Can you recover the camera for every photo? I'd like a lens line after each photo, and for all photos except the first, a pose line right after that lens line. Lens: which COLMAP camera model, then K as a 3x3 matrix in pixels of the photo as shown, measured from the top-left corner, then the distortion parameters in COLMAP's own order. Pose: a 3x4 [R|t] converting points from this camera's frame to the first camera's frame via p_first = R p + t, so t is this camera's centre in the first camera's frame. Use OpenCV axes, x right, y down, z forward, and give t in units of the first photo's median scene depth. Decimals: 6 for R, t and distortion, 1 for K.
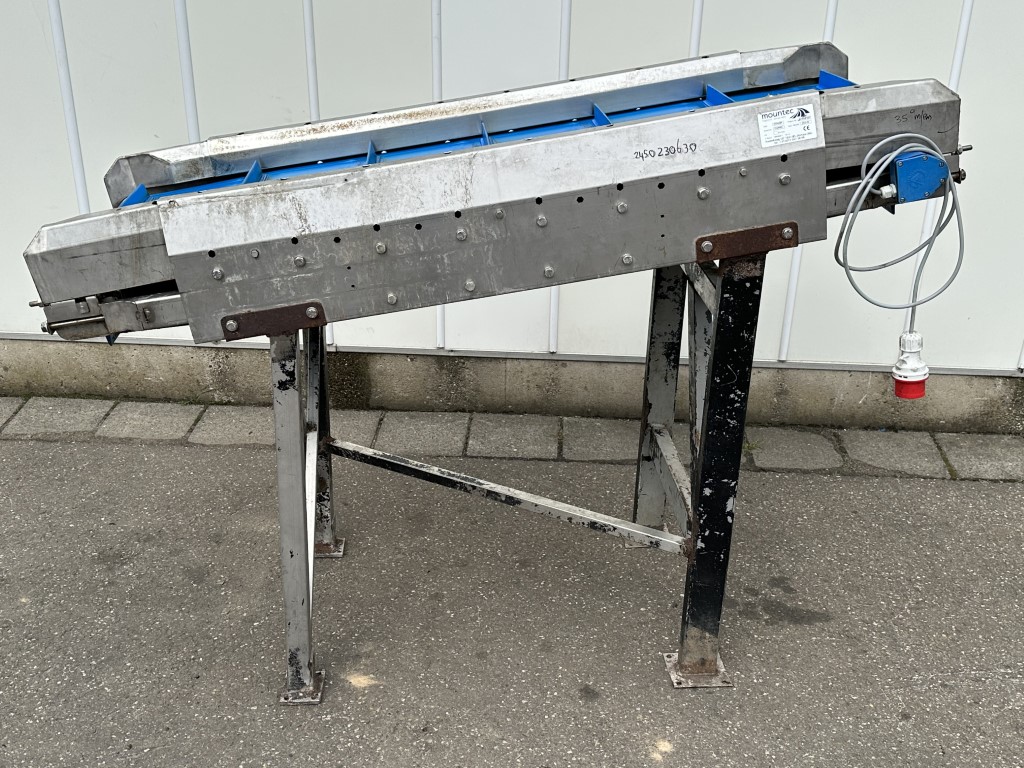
lens RADIAL K [[1076.6, 0, 496.9], [0, 1076.6, 384.6], [0, 0, 1]] dist [0.182684, -0.376862]
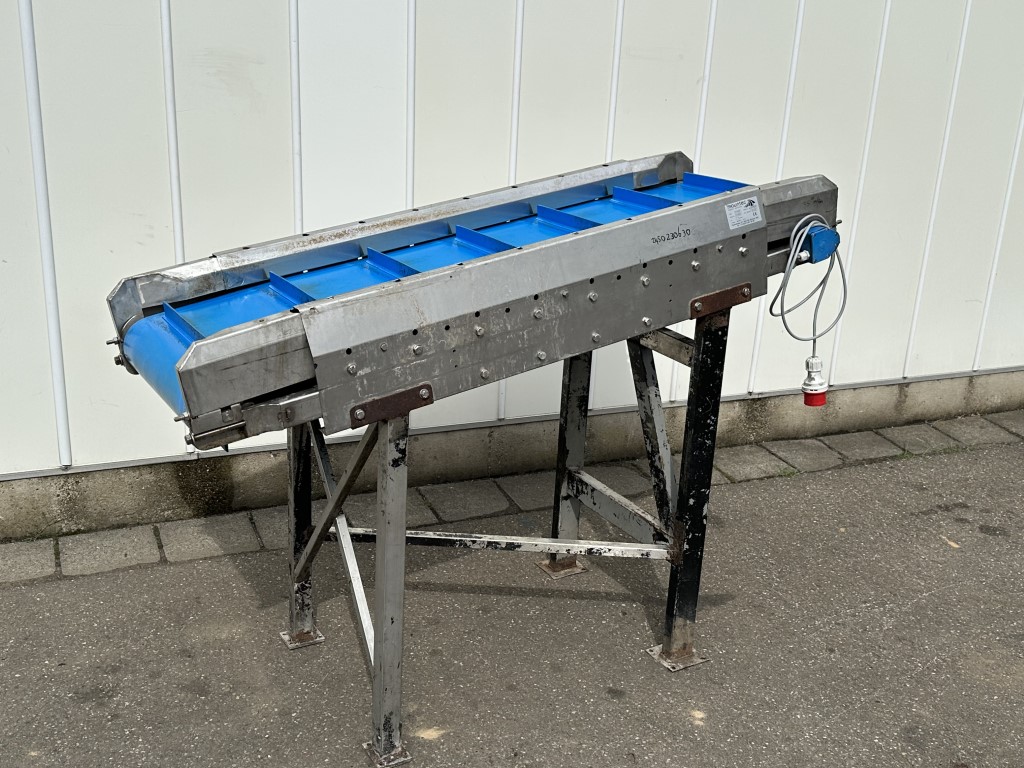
lens RADIAL K [[1076.6, 0, 496.9], [0, 1076.6, 384.6], [0, 0, 1]] dist [0.182684, -0.376862]
pose [[0.896222, -0.118641, 0.427447, -0.538888], [0.155692, 0.986401, -0.052654, -0.003835], [-0.415388, 0.113739, 0.902506, -0.053100]]
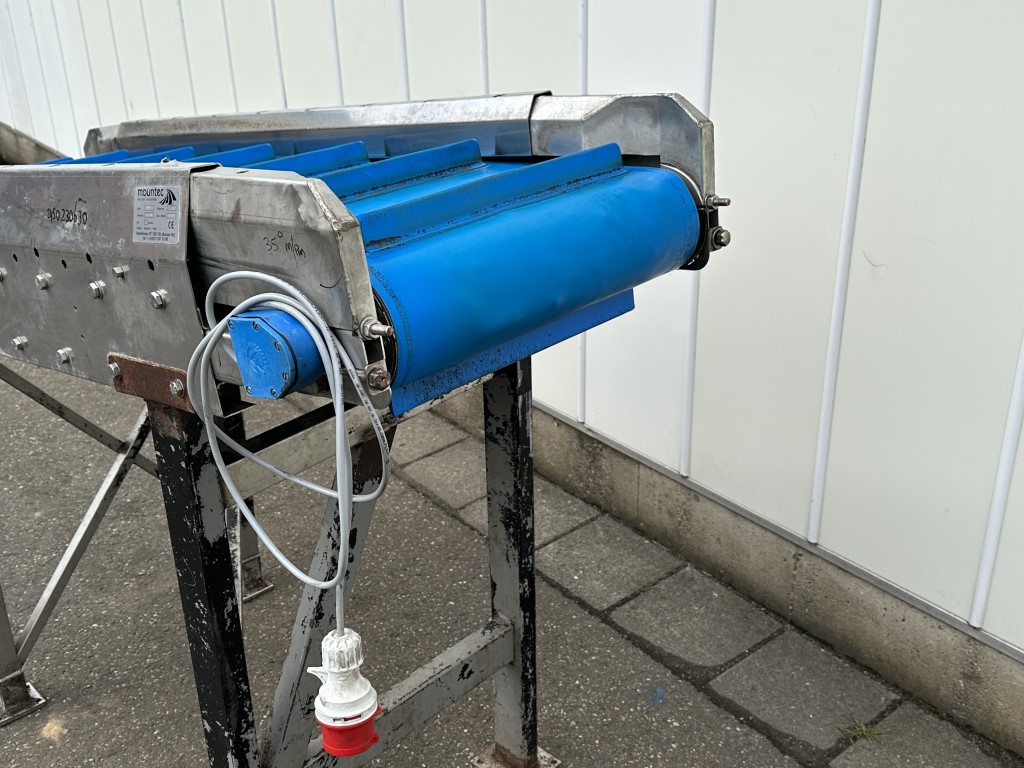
lens RADIAL K [[1076.6, 0, 496.9], [0, 1076.6, 384.6], [0, 0, 1]] dist [0.182684, -0.376862]
pose [[0.674950, 0.288831, -0.678983, 0.729195], [-0.275076, 0.952362, 0.131681, -0.245872], [0.684672, 0.097894, 0.722248, 0.622891]]
